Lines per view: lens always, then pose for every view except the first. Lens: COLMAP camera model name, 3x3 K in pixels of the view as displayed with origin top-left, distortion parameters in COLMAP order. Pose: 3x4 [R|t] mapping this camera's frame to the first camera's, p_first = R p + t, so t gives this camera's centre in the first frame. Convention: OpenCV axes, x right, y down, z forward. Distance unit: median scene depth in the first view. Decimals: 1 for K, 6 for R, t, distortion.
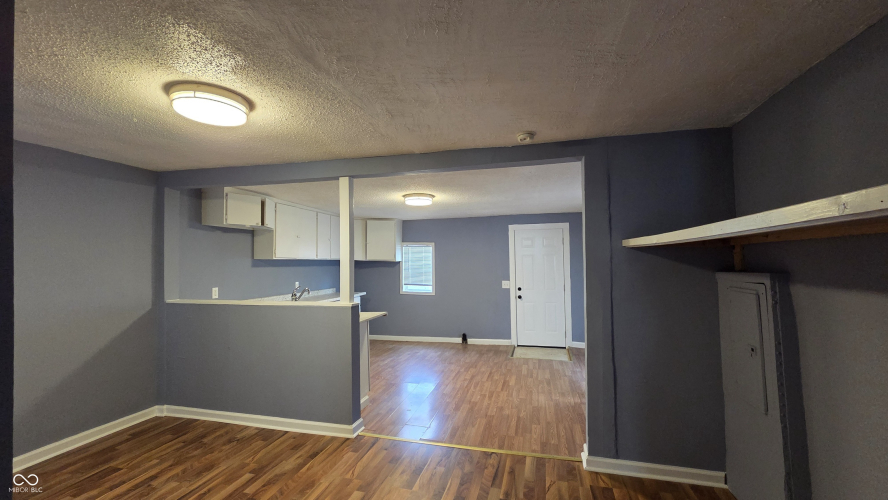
lens RADIAL K [[365.0, 0, 444.0], [0, 365.0, 250.0], [0, 0, 1]] dist [0.002193, -0.000313]
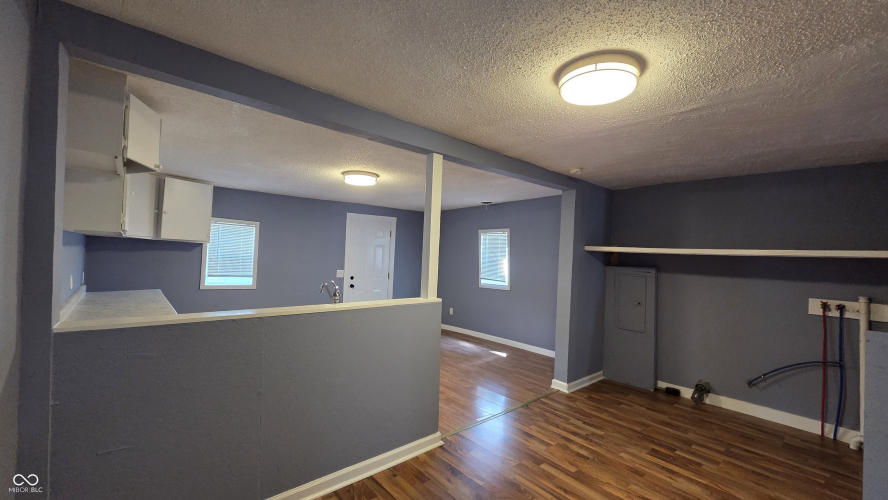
lens RADIAL K [[365.0, 0, 444.0], [0, 365.0, 250.0], [0, 0, 1]] dist [0.002193, -0.000313]
pose [[0.557939, 0.038541, 0.828987, -0.702964], [-0.069876, 0.997556, 0.000651, 0.018364], [-0.826935, -0.058289, 0.559268, 0.349598]]
